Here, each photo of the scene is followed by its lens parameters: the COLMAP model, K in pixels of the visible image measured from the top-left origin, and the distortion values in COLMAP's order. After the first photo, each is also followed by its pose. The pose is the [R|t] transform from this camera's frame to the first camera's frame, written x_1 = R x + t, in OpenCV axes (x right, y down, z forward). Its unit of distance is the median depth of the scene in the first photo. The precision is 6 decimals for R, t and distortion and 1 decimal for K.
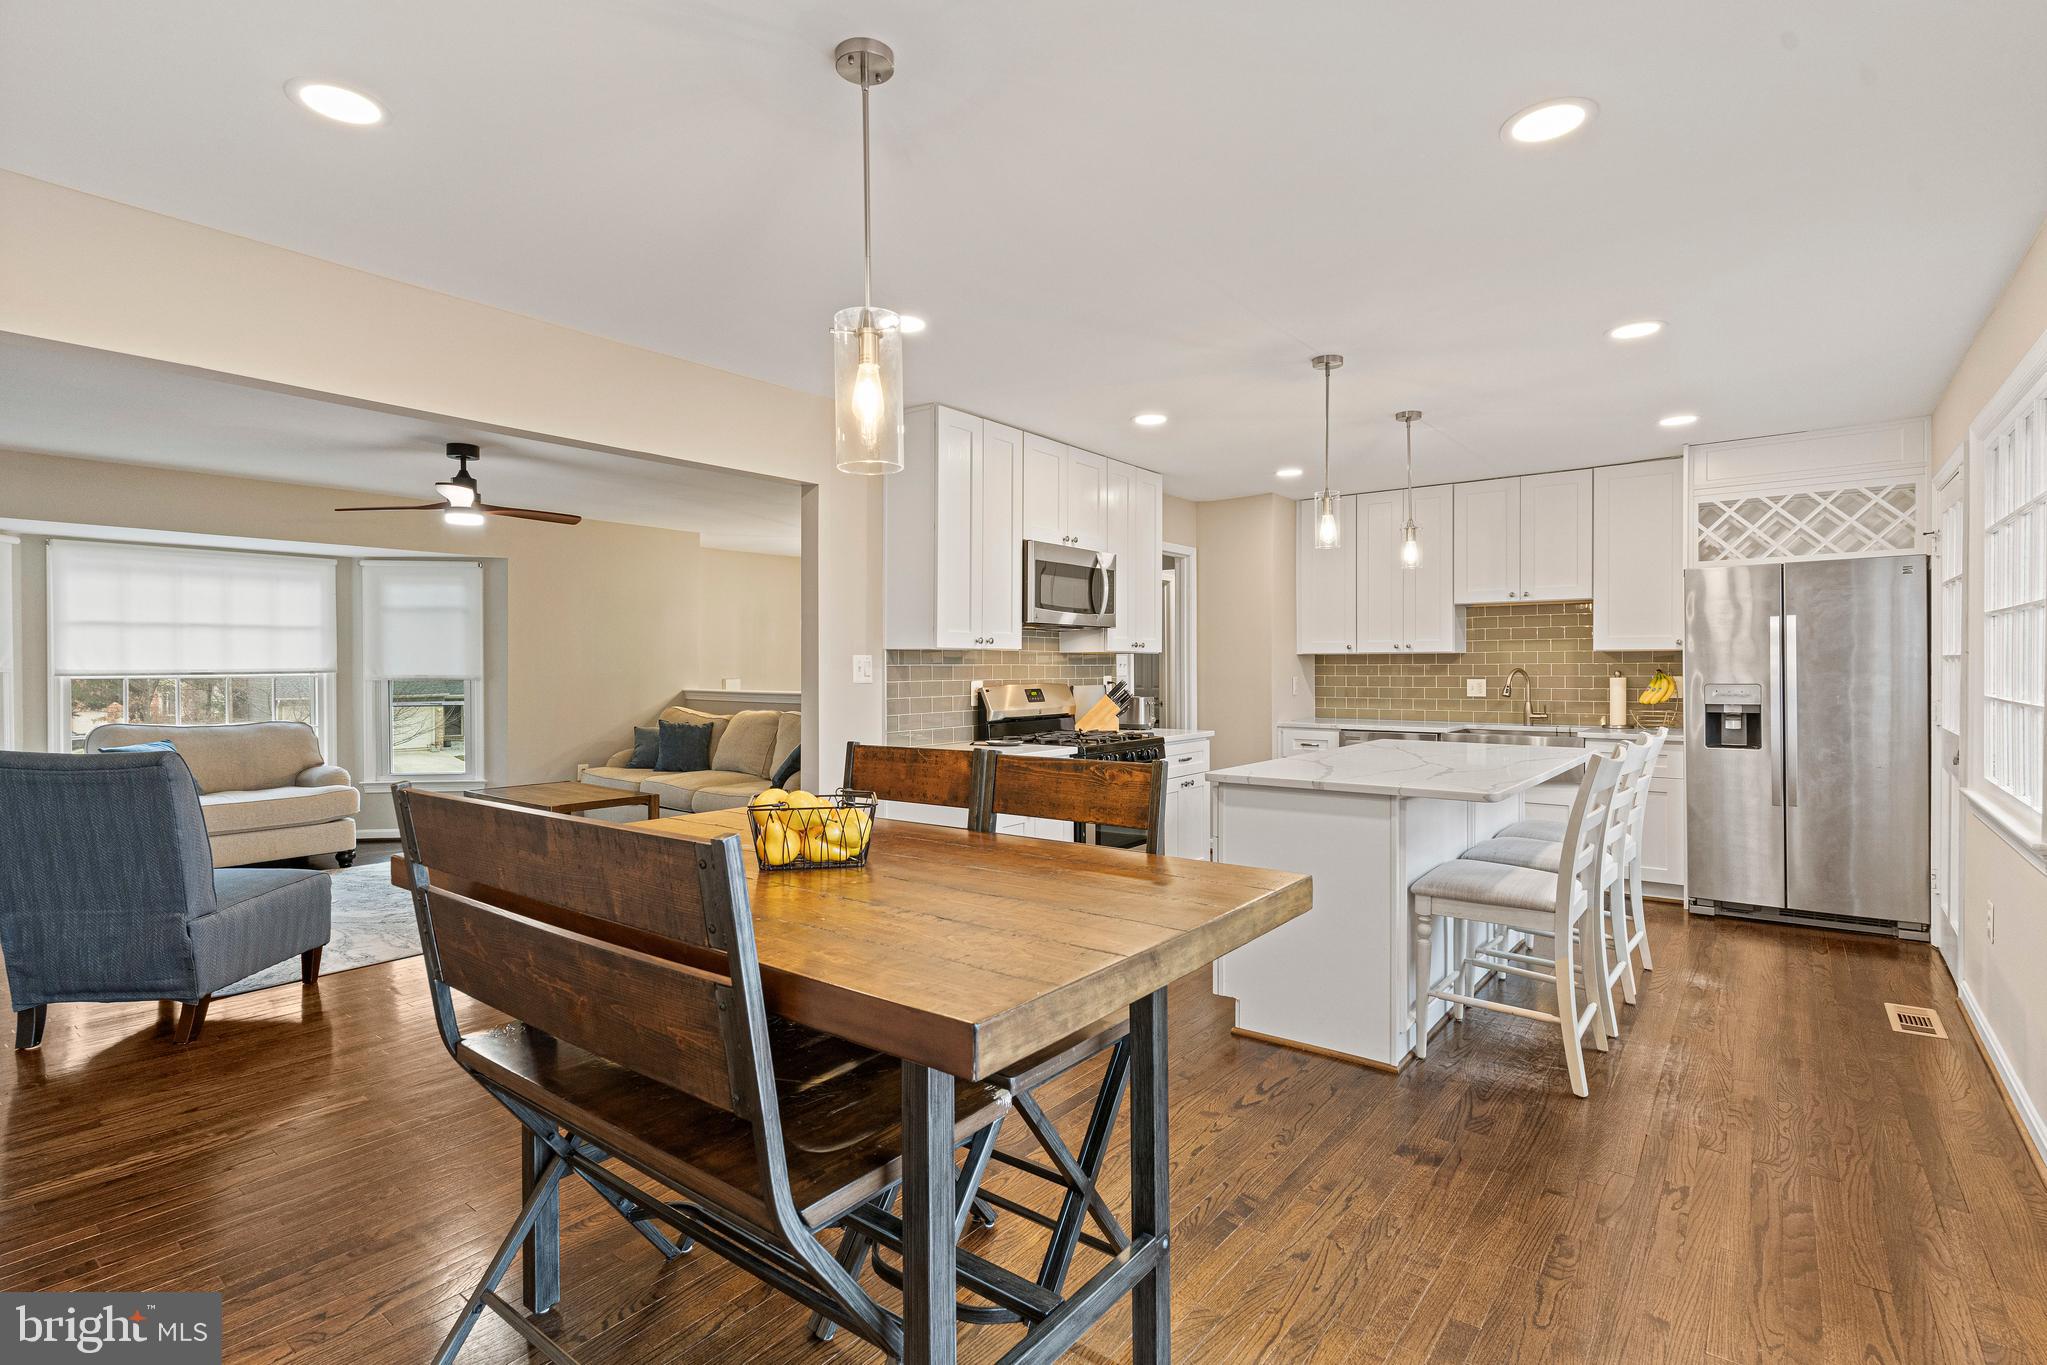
lens RADIAL K [[987.8, 0, 1023.5], [0, 987.8, 682.5], [0, 0, 1]] dist [0.000746, 0.000066]
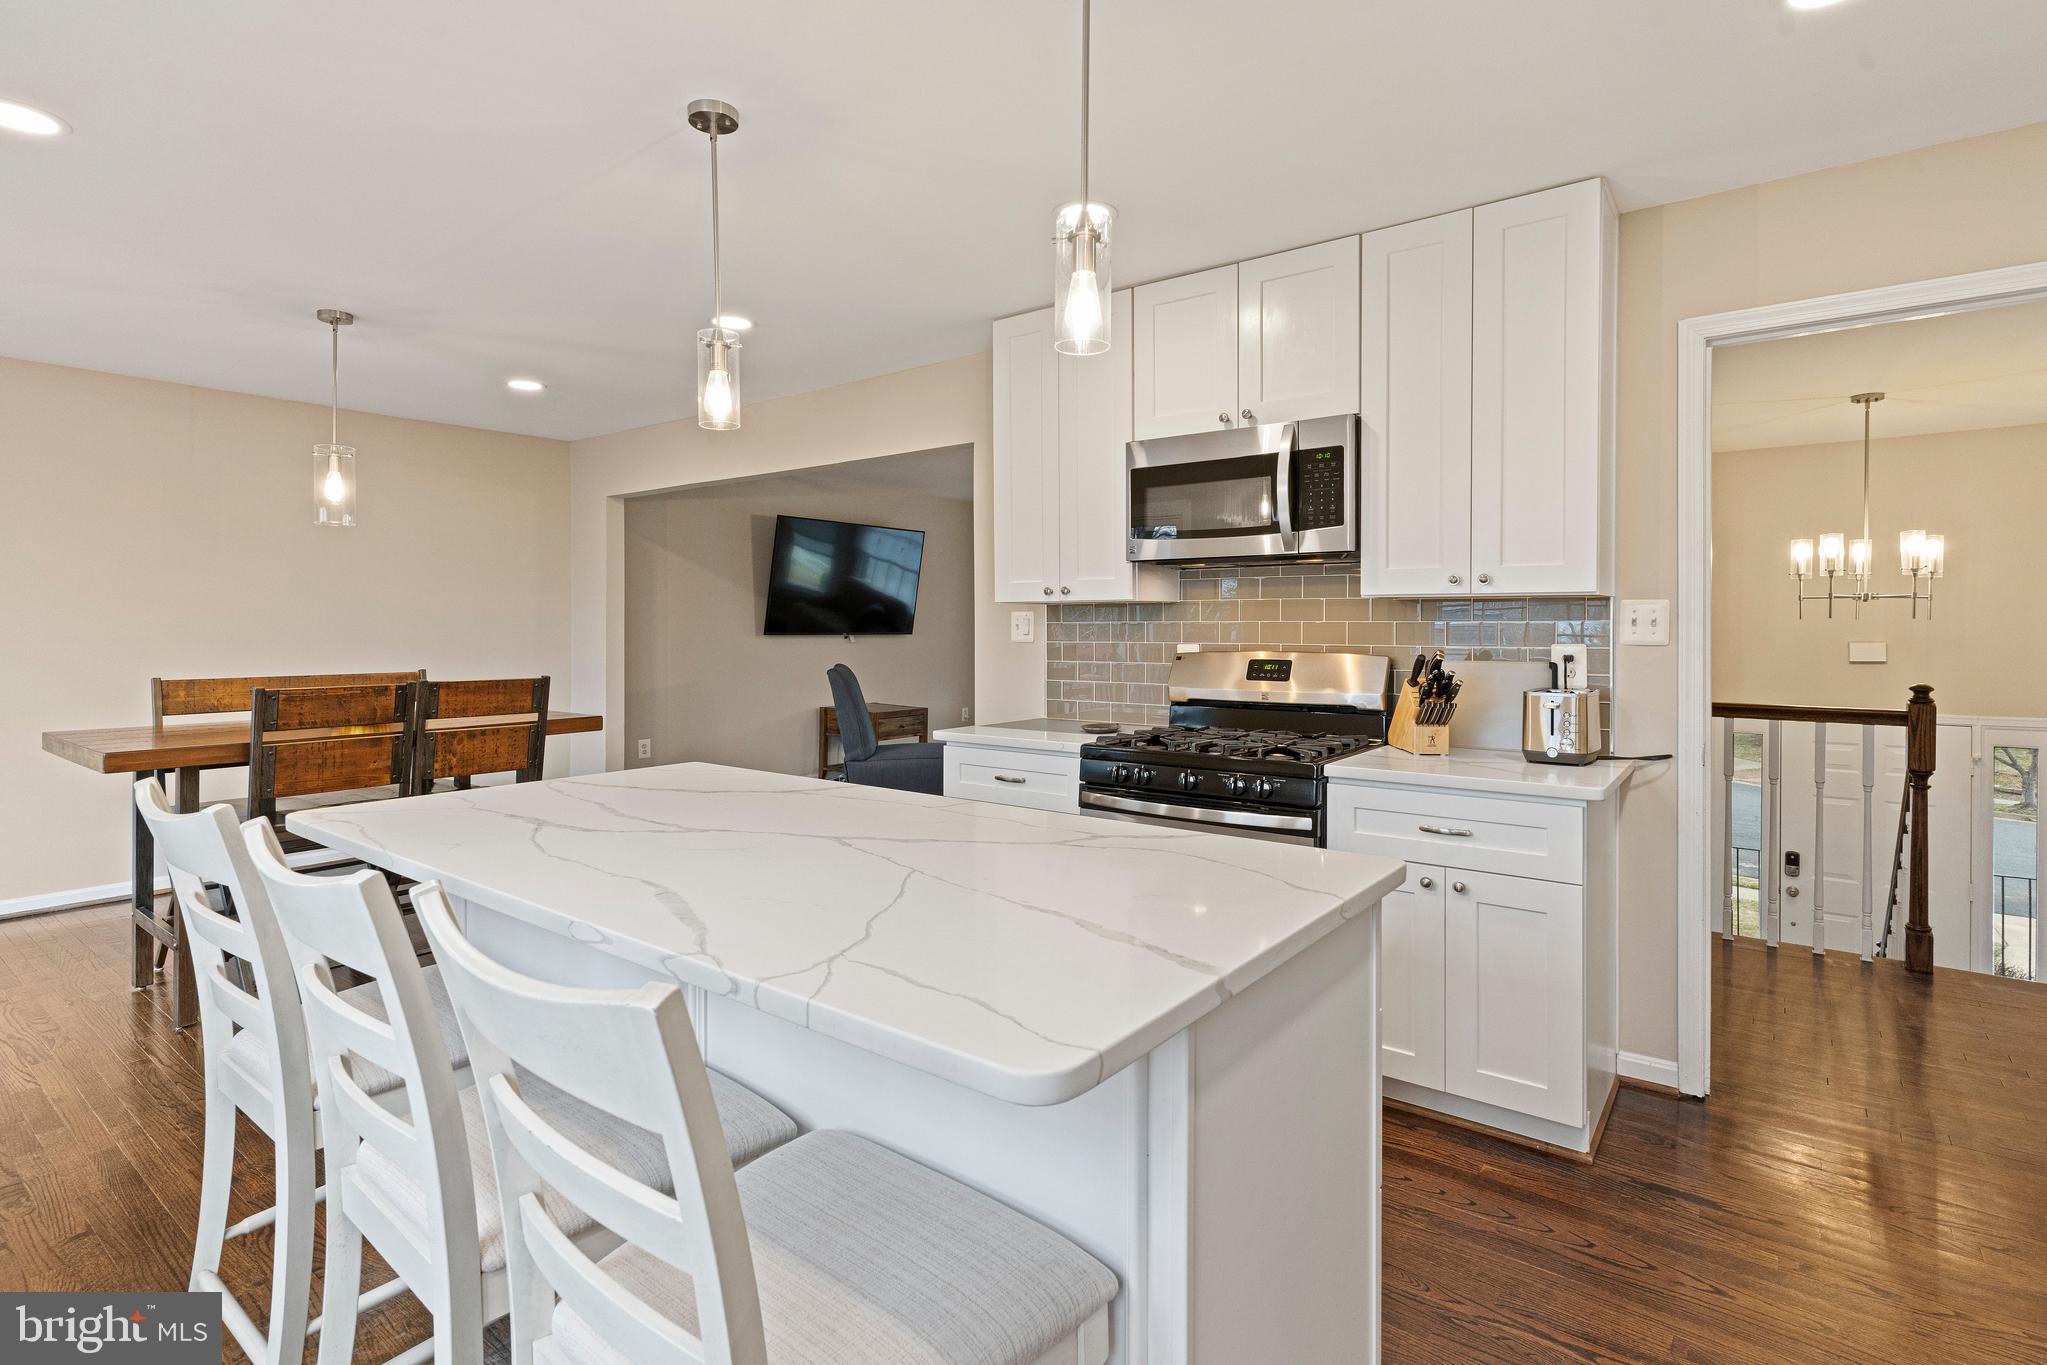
lens RADIAL K [[971.7, 0, 1026.0], [0, 971.7, 627.5], [0, 0, 1]] dist [-0.000385, -0.000048]
pose [[0.007889, 0.004469, -0.999959, 0.730262], [-0.016287, 0.999858, 0.004340, -0.016865], [0.999836, 0.016252, 0.007961, 0.978159]]
